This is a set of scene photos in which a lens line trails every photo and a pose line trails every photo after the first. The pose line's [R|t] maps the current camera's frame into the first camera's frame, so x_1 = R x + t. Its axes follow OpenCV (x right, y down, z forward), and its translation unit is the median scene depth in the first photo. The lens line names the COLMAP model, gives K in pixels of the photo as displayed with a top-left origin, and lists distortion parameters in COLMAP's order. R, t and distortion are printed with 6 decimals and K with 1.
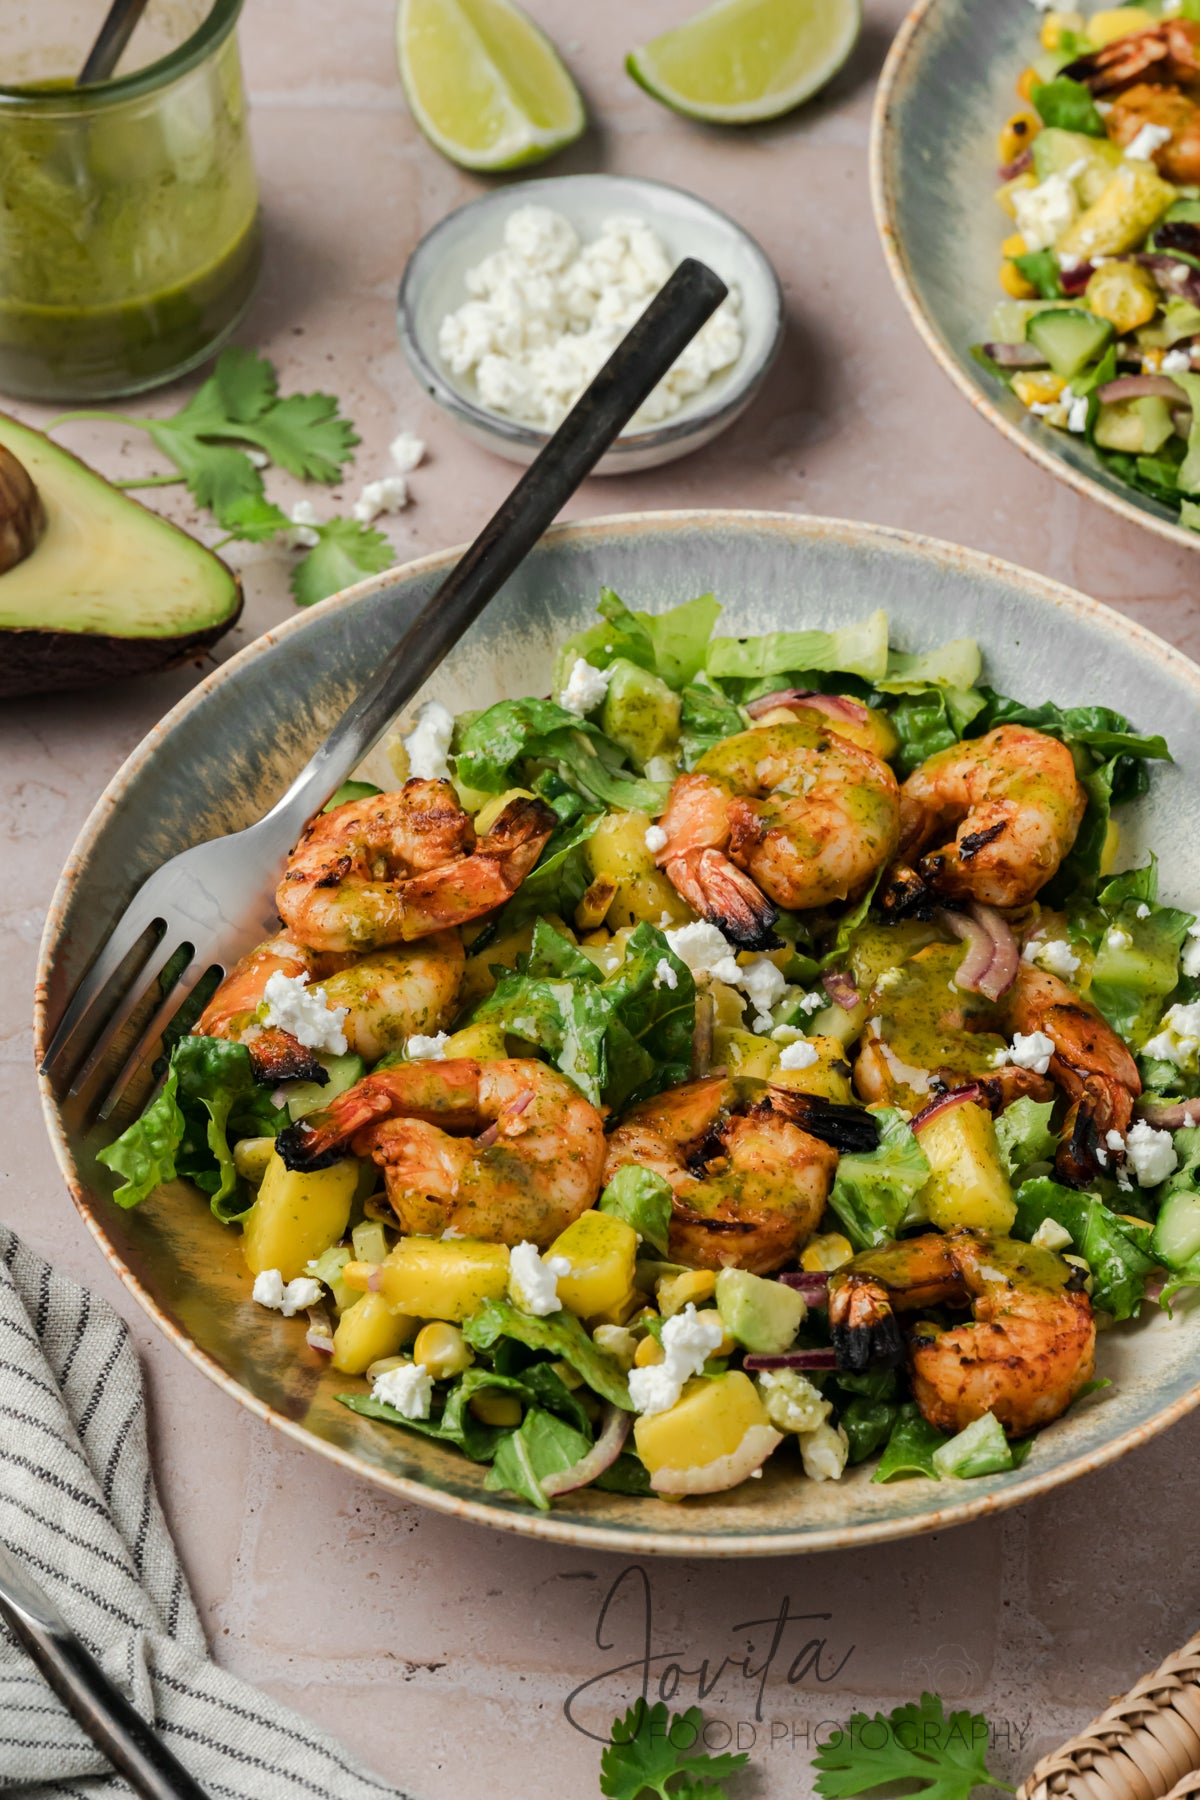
lens RADIAL K [[7309.4, 0, 596.6], [0, 7309.4, 895.2], [0, 0, 1]] dist [0.054513, 0.000000]
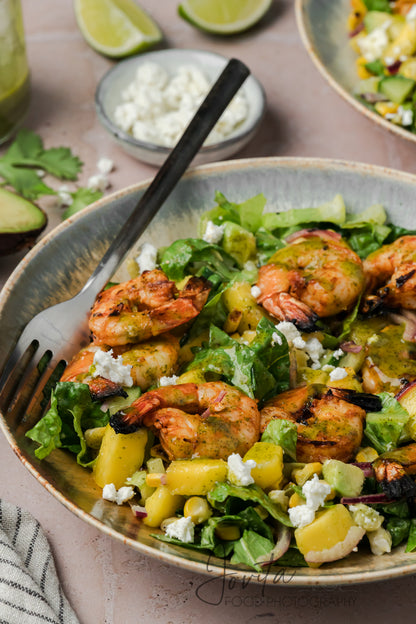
lens RADIAL K [[2533.9, 0, 211.2], [0, 2533.9, 312.6], [0, 0, 1]] dist [0.054513, 0.000000]
pose [[0.992294, -0.070623, 0.101805, -0.084217], [0.083298, 0.988505, -0.126168, 0.094536], [-0.091724, 0.133676, 0.986771, 0.253235]]
